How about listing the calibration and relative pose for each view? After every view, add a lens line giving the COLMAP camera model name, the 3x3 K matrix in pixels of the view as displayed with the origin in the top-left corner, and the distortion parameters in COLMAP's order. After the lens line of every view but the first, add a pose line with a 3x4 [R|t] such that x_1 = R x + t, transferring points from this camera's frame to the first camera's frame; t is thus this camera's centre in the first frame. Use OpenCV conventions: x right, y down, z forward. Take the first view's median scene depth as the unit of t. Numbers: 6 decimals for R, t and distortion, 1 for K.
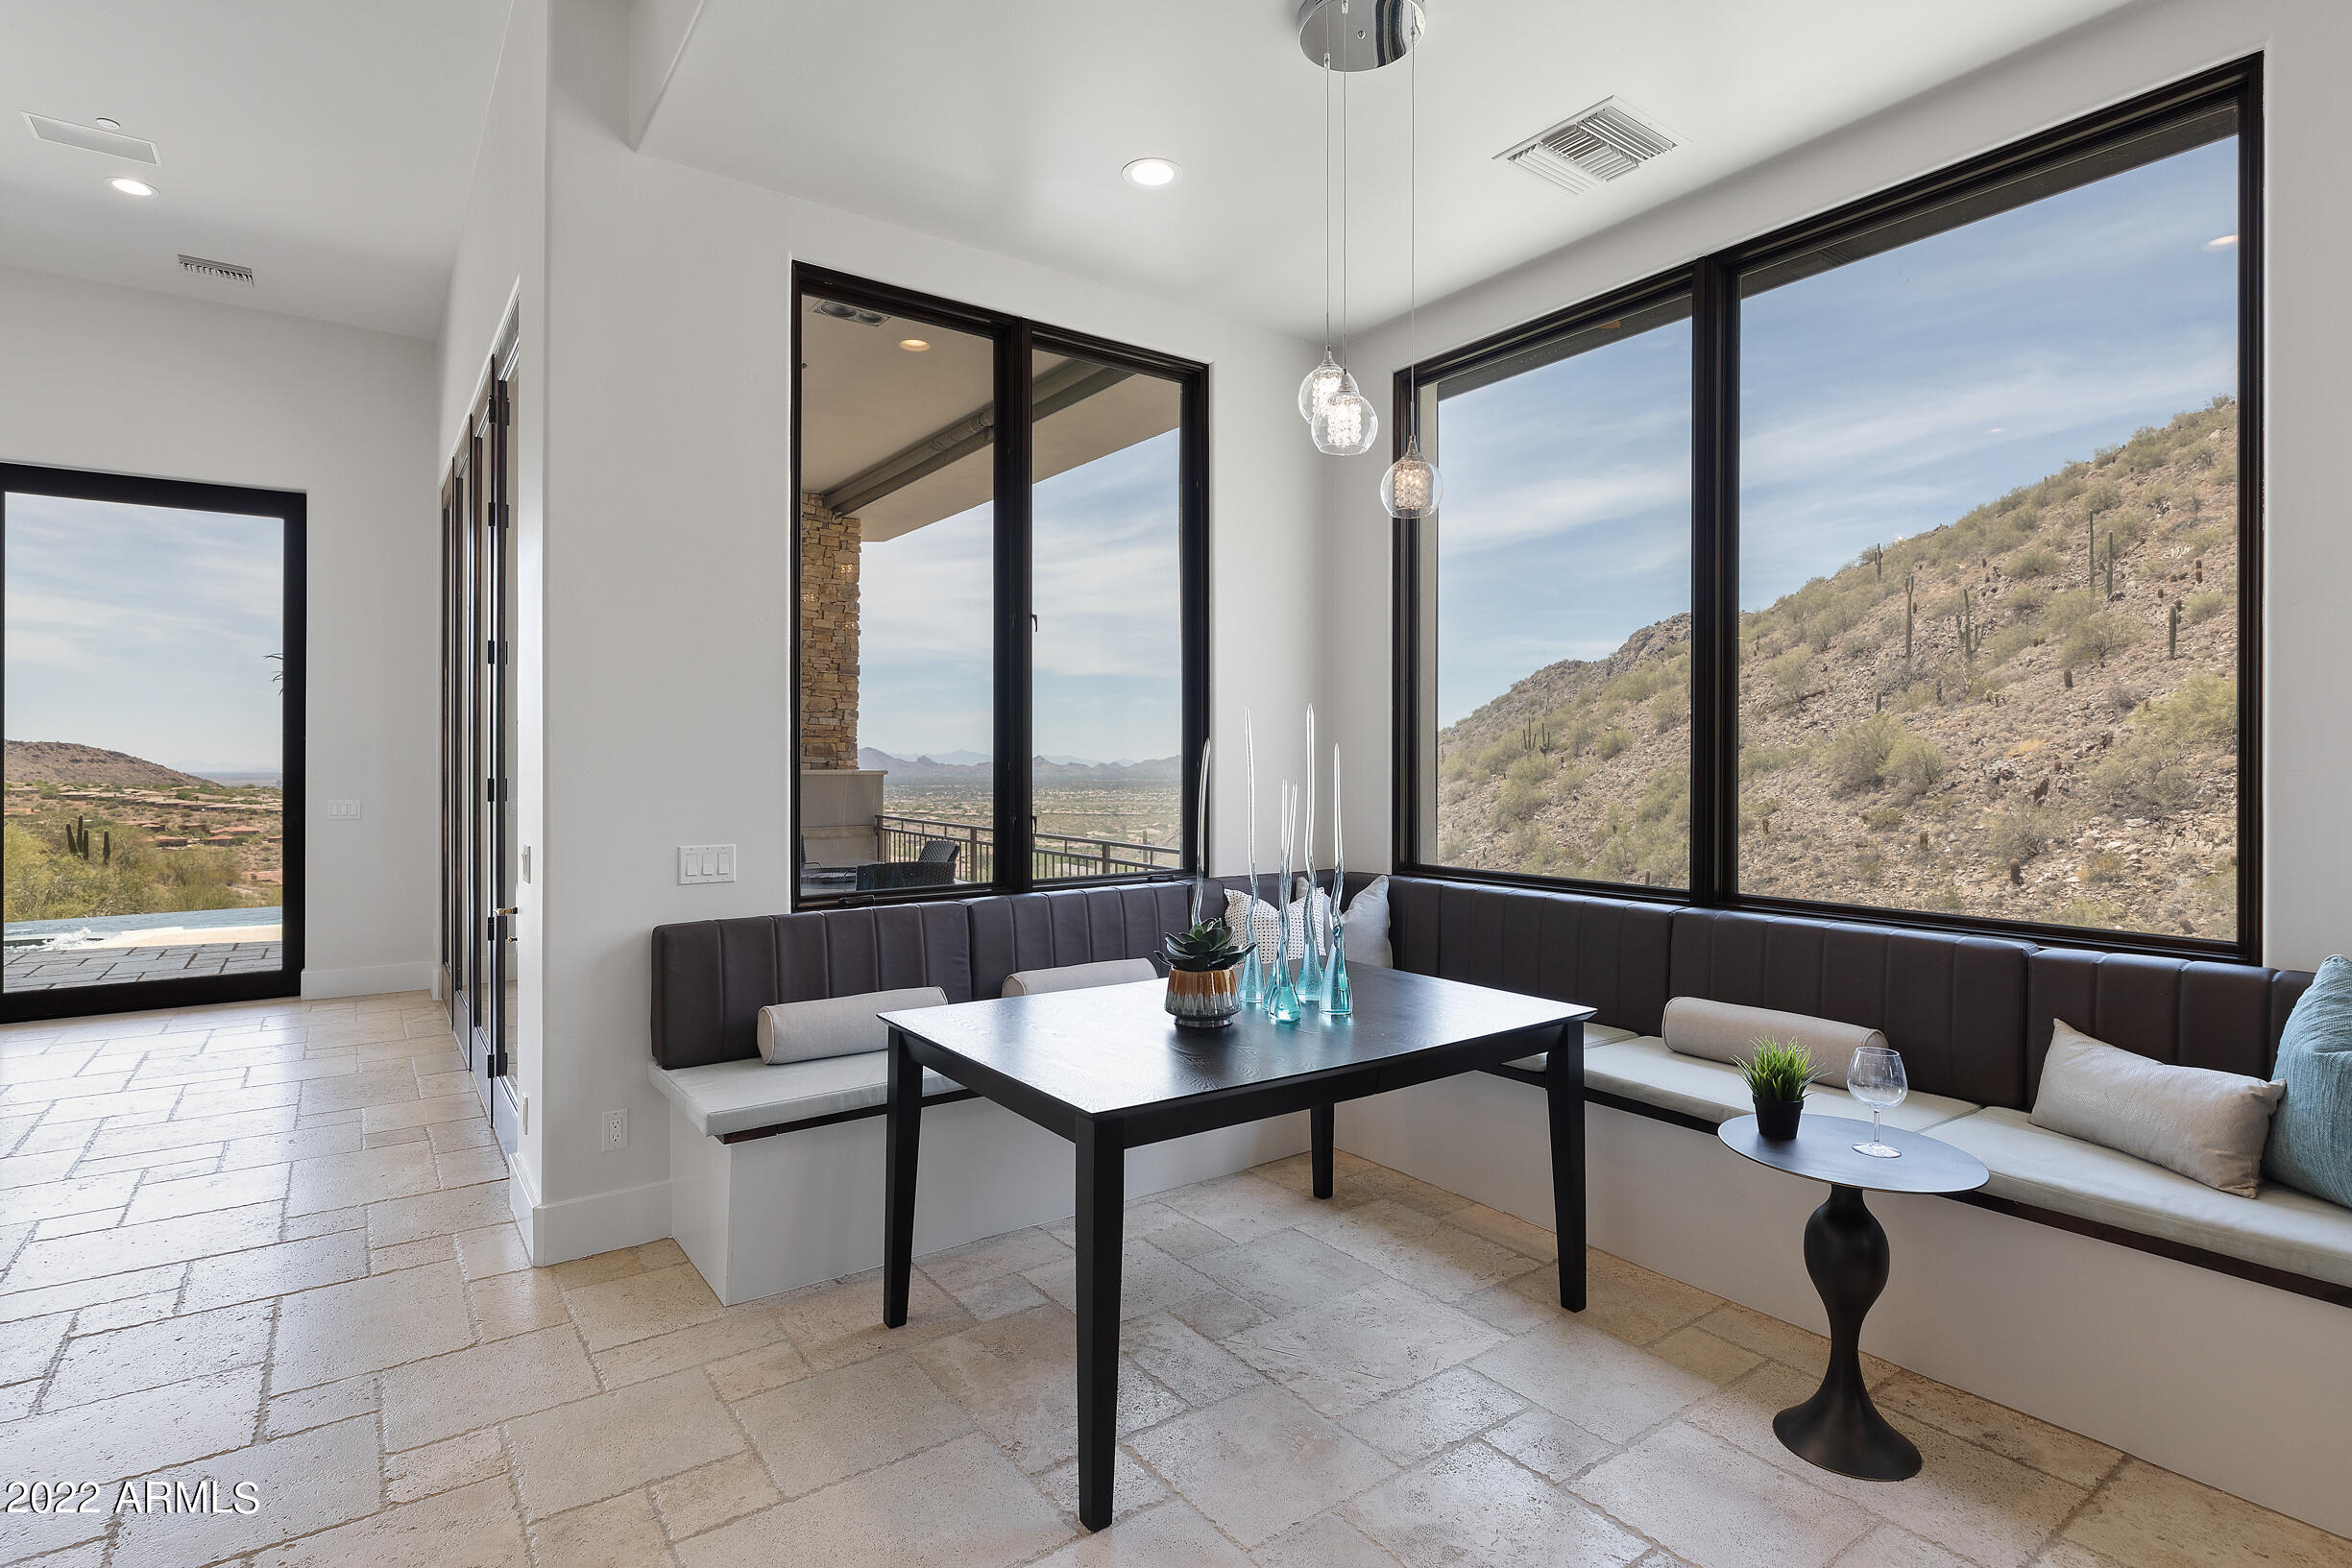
lens RADIAL K [[1143.7, 0, 1169.4], [0, 1143.7, 746.1], [0, 0, 1]] dist [-0.001484, 0.000127]
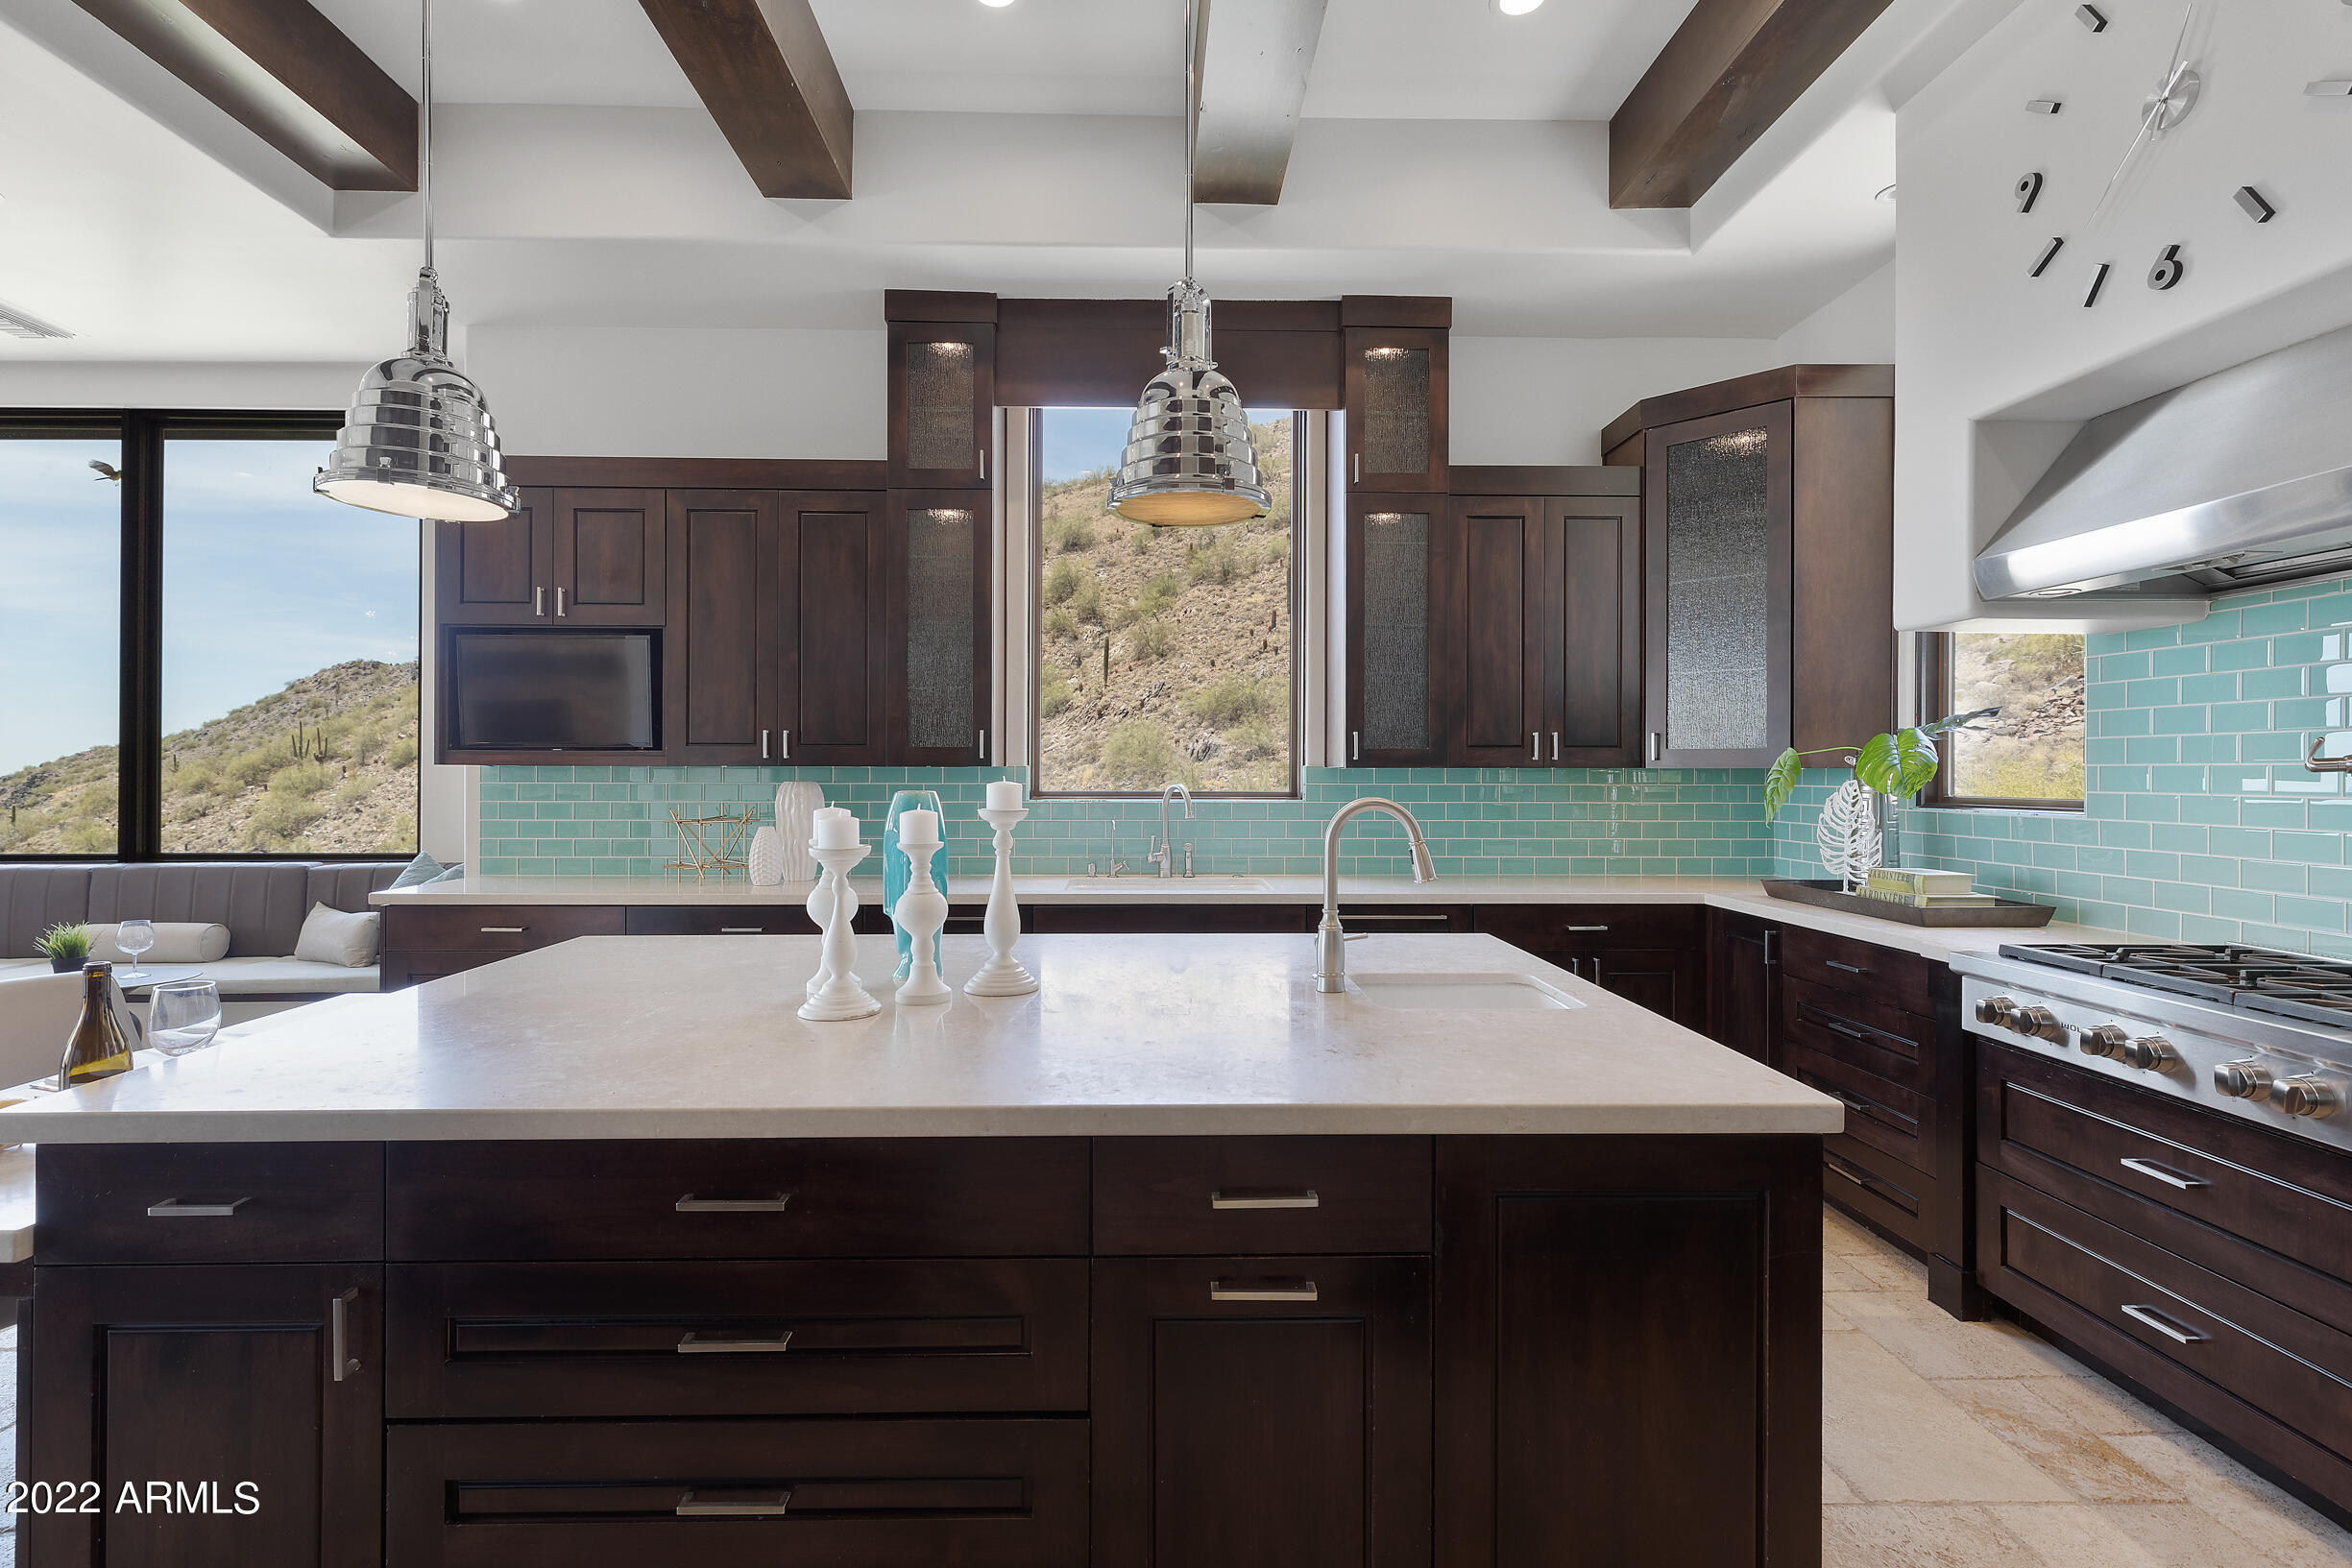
lens RADIAL K [[1074.4, 0, 1156.3], [0, 1074.4, 783.2], [0, 0, 1]] dist [0.007549, 0.000332]
pose [[0.569026, -0.008757, 0.822273, 0.003036], [-0.011217, 0.999768, 0.018409, 0.000022], [-0.822243, -0.019699, 0.568795, -0.028319]]
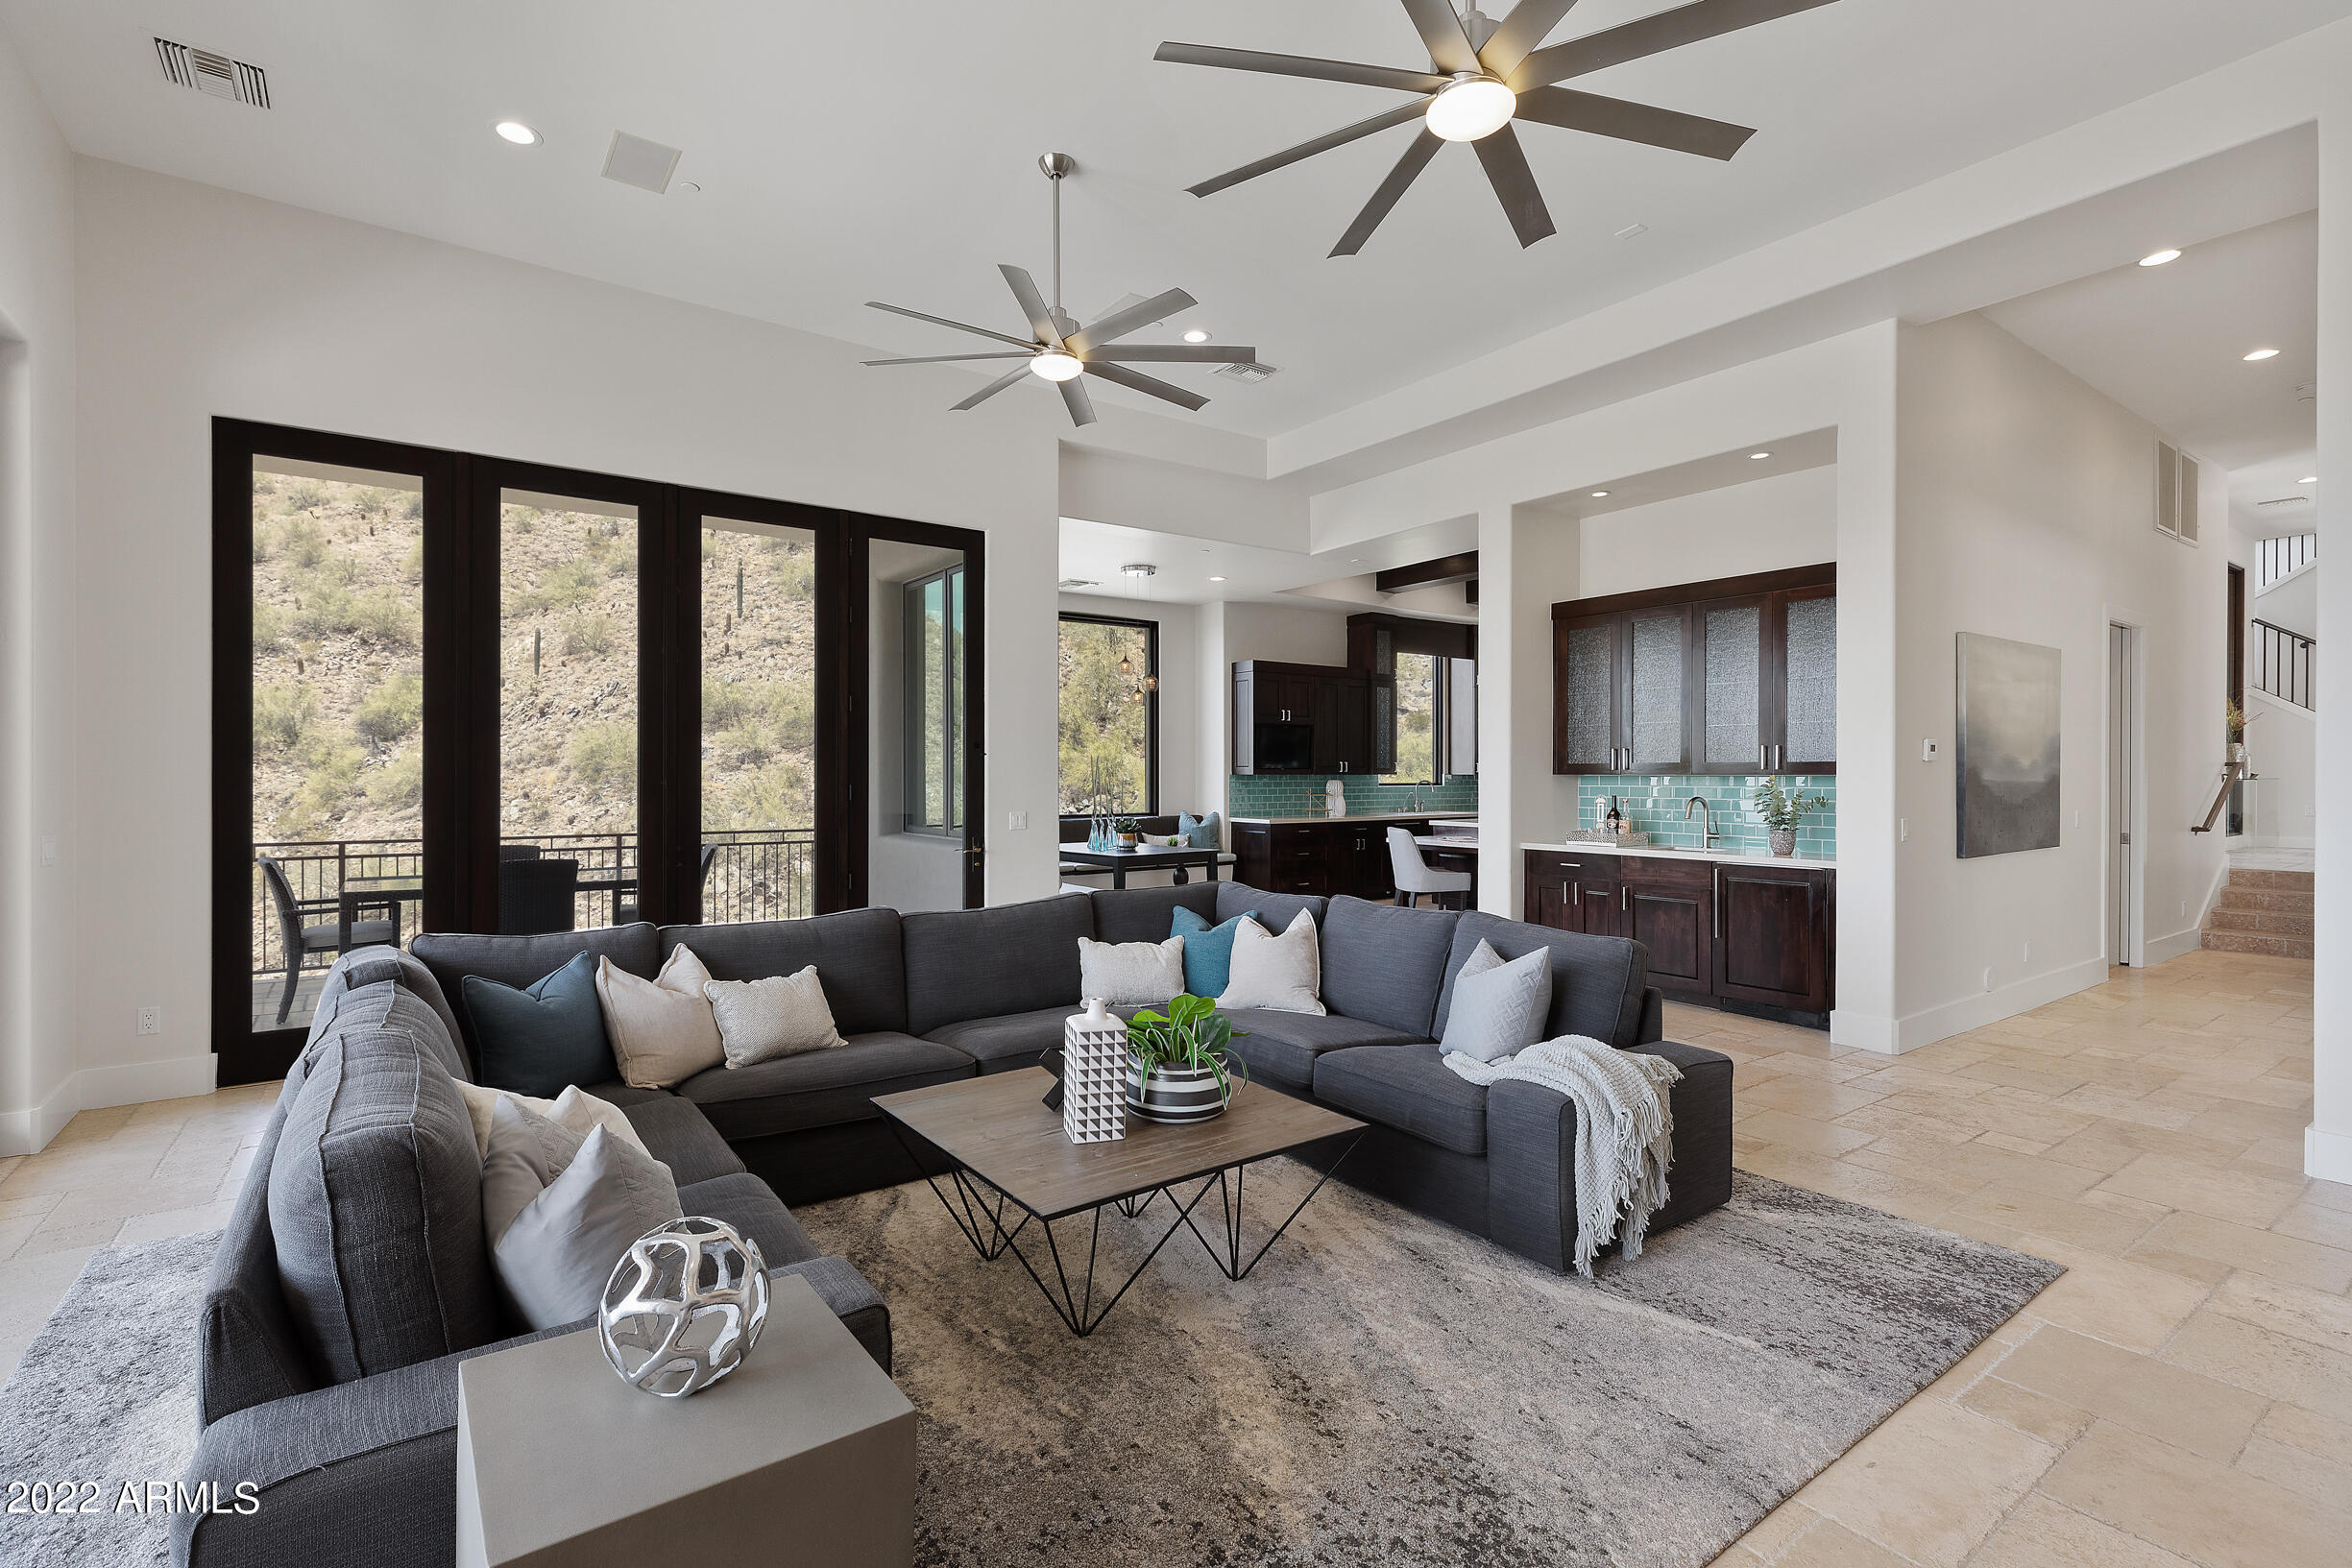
lens RADIAL K [[1074.4, 0, 1159.0], [0, 1074.4, 777.0], [0, 0, 1]] dist [0.007549, 0.000332]
pose [[0.004514, -0.005246, 0.999976, -0.085455], [-0.009509, 0.999941, 0.005289, 0.000177], [-0.999945, -0.009533, 0.004463, 0.024311]]
